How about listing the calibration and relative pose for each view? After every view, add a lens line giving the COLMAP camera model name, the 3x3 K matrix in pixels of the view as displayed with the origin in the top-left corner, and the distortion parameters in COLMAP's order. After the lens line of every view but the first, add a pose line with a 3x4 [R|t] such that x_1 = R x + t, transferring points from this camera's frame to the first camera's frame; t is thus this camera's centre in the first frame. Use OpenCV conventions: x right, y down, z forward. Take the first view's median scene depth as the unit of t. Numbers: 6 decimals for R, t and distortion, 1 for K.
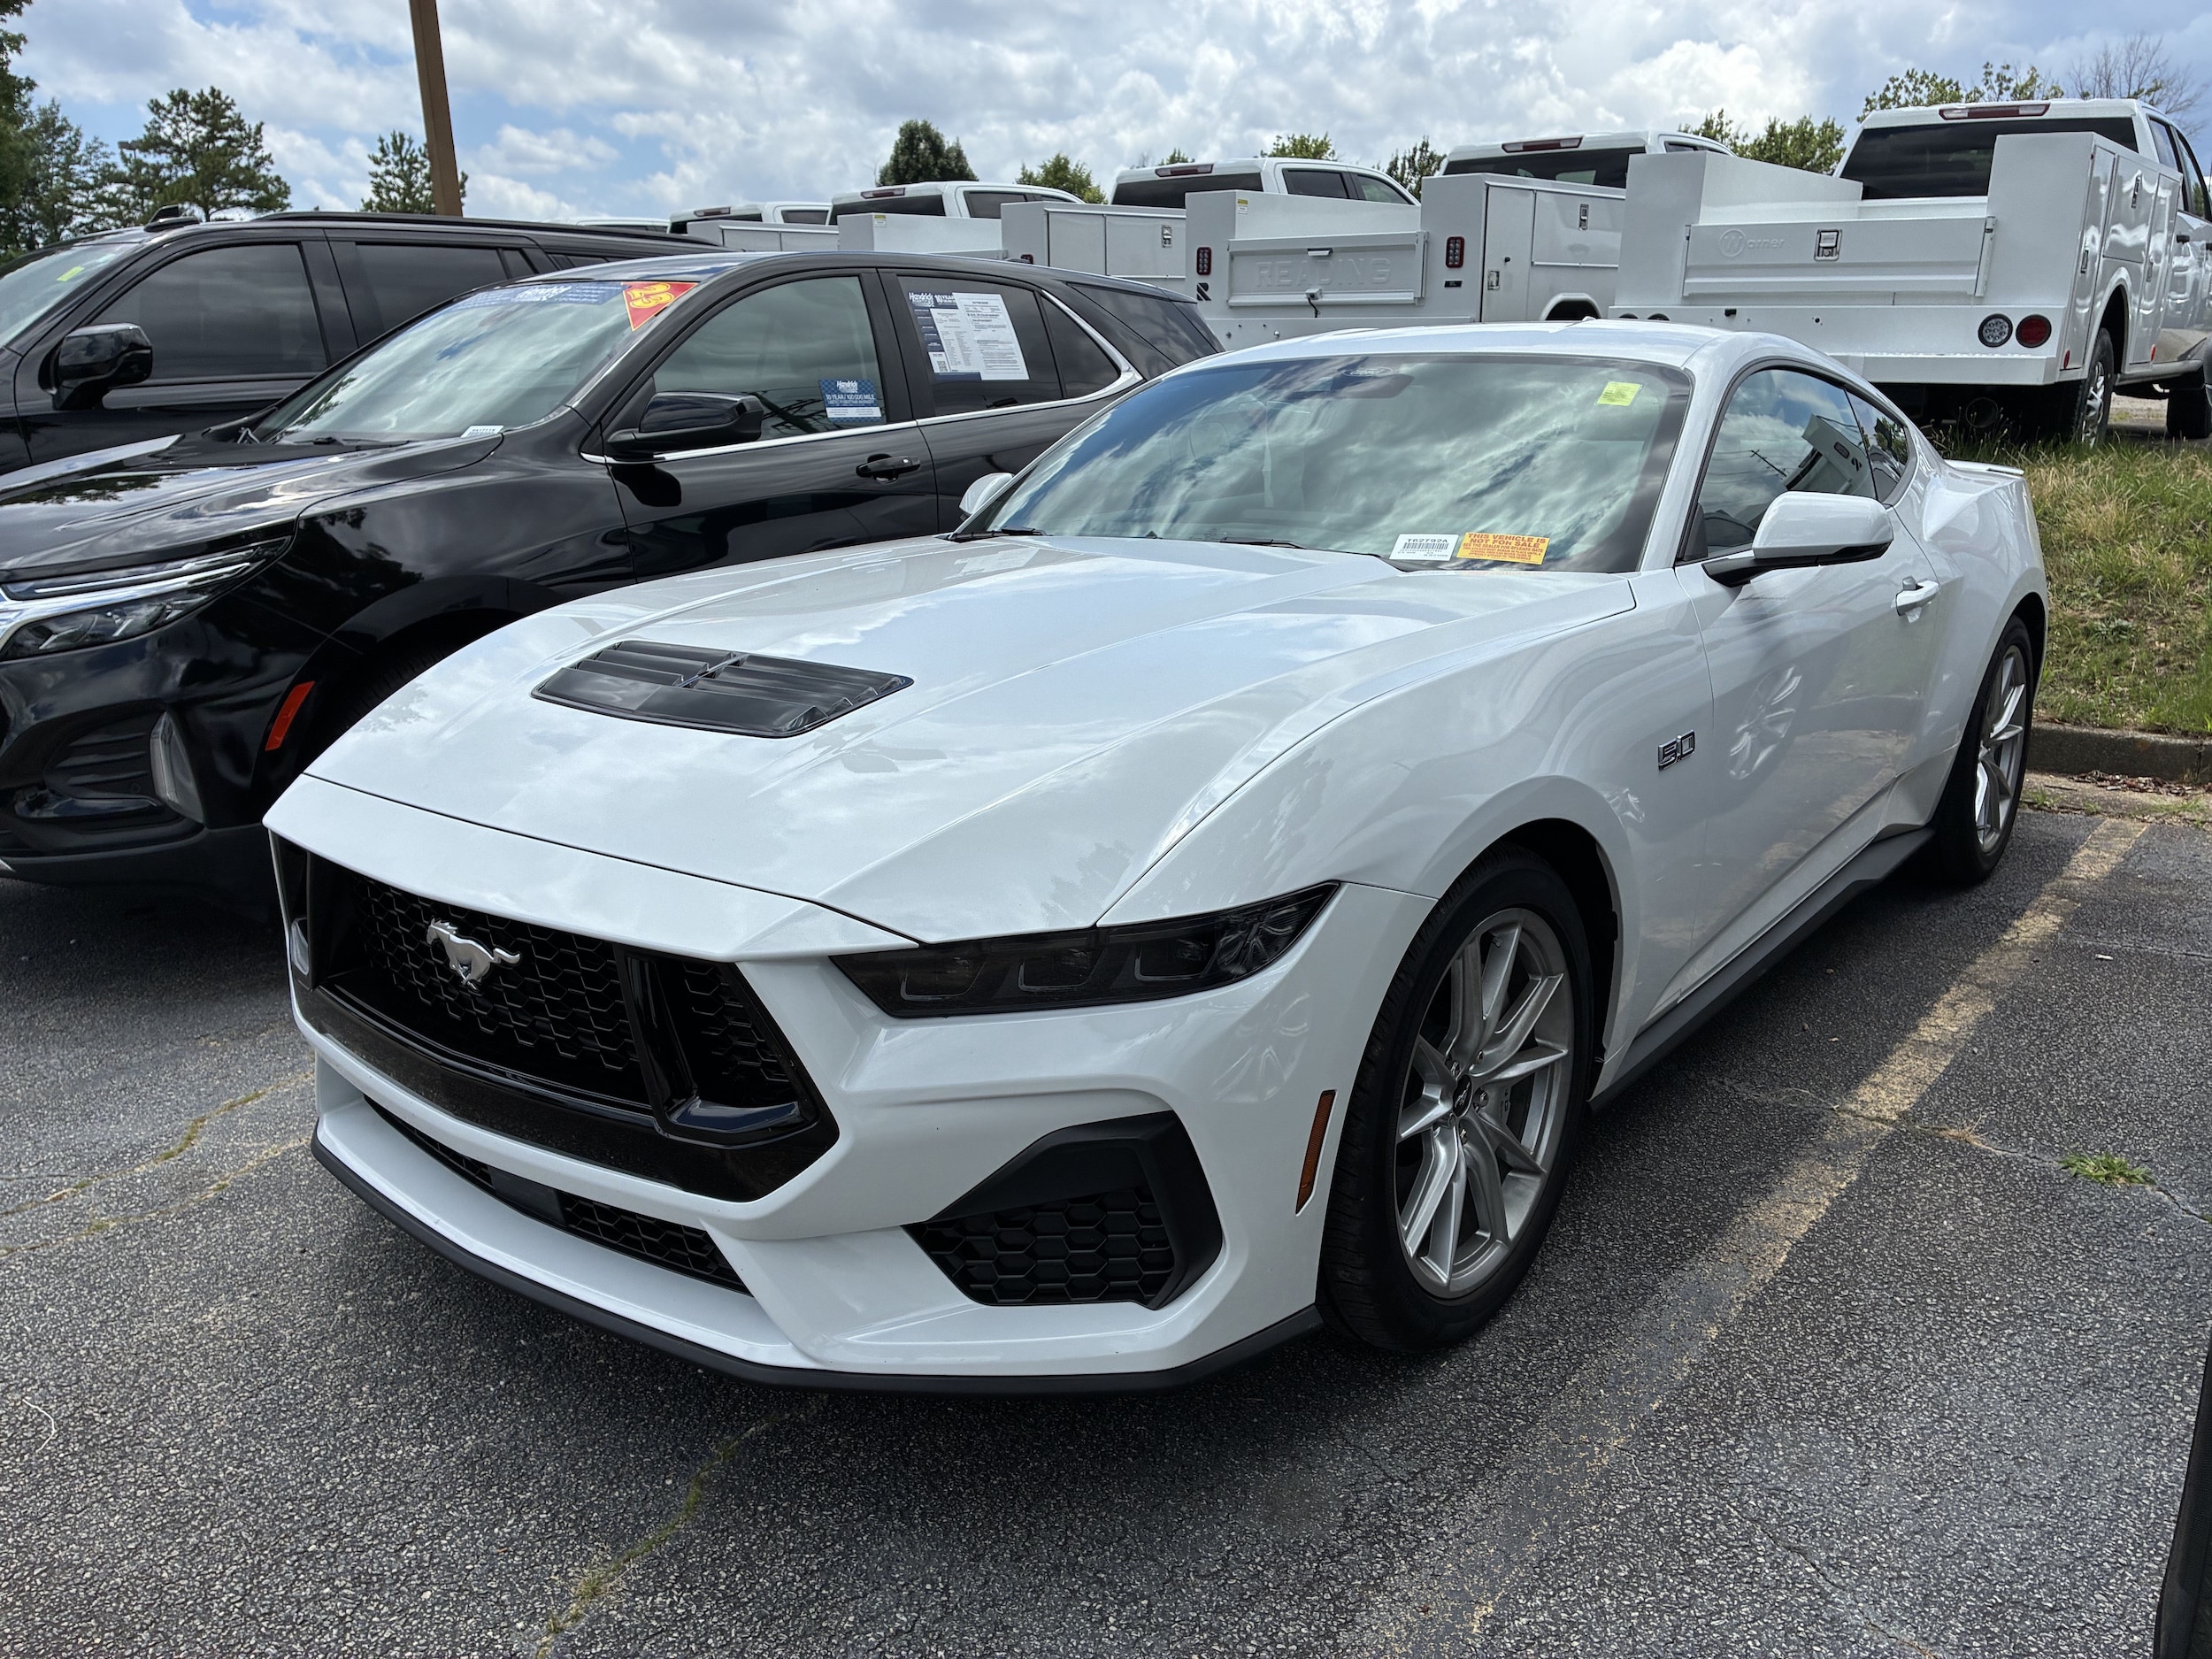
lens RADIAL K [[1819.0, 0, 1109.7], [0, 1819.0, 824.5], [0, 0, 1]] dist [-0.001500, -0.005415]
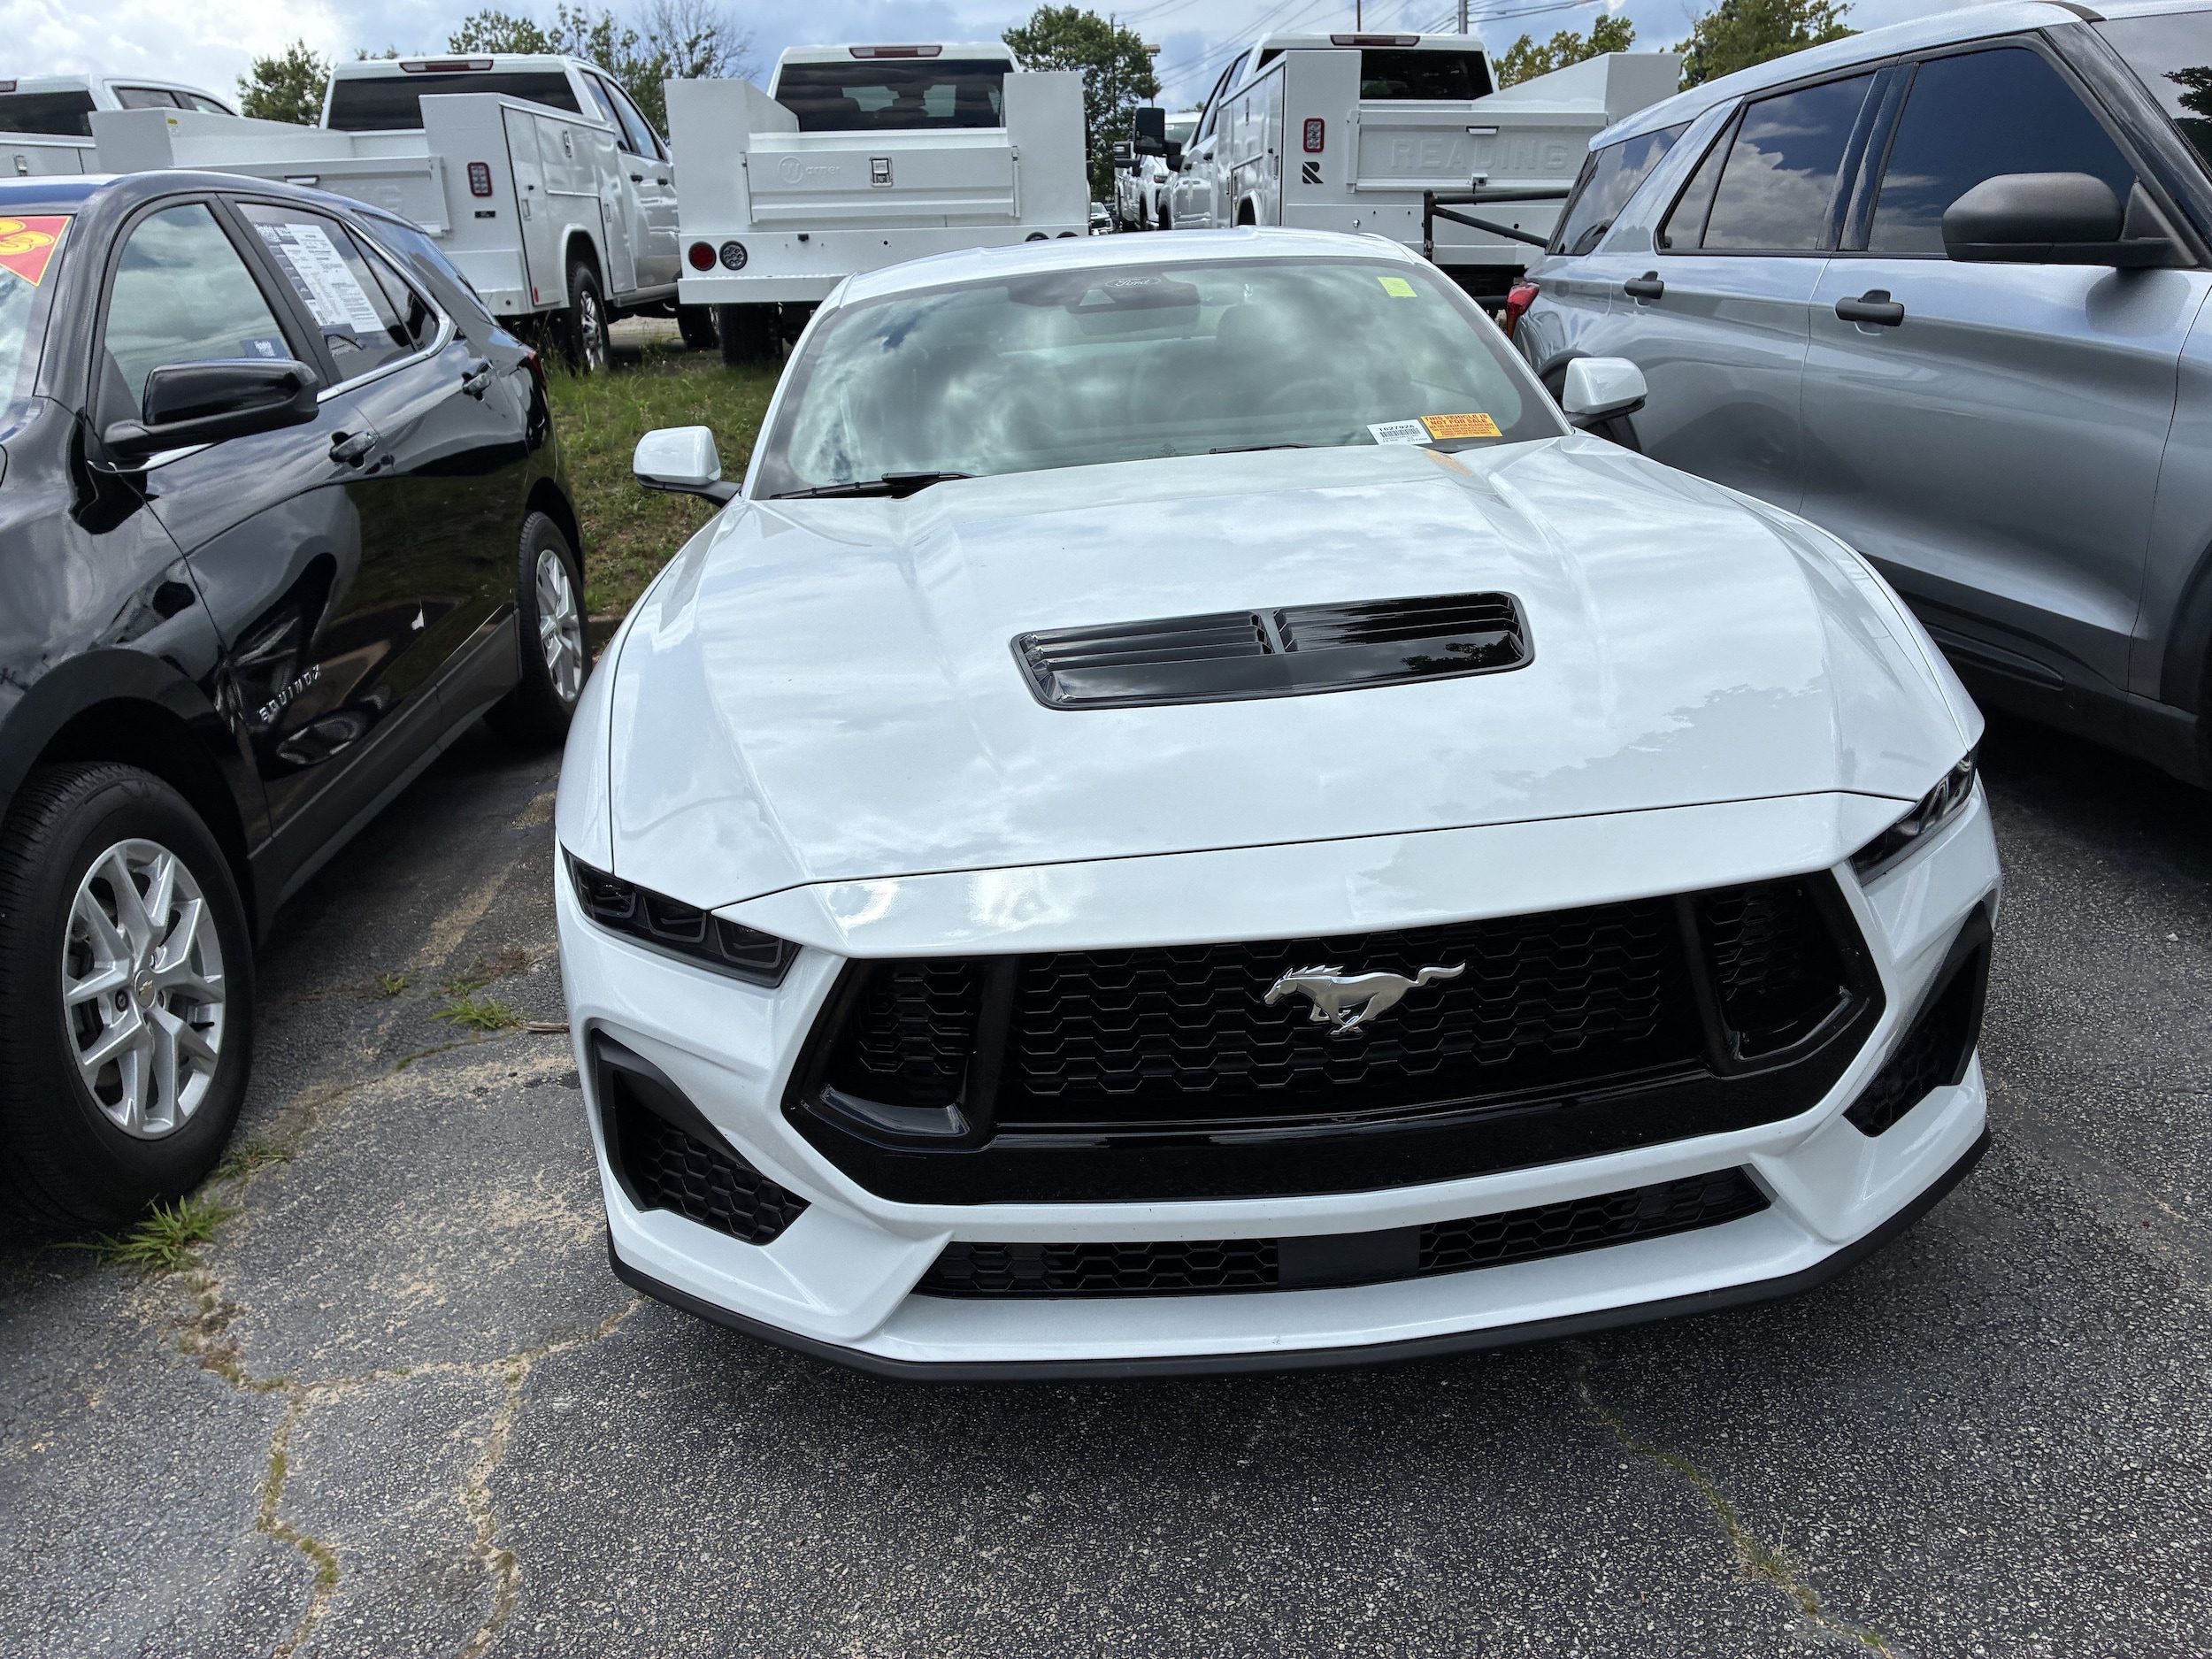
lens RADIAL K [[1754.6, 0, 1137.6], [0, 1754.6, 901.9], [0, 0, 1]] dist [0.073659, -0.109111]
pose [[0.705036, -0.268139, 0.656526, -0.280452], [0.220811, 0.962747, 0.156080, -0.034287], [-0.673919, 0.034926, 0.737979, 0.144199]]
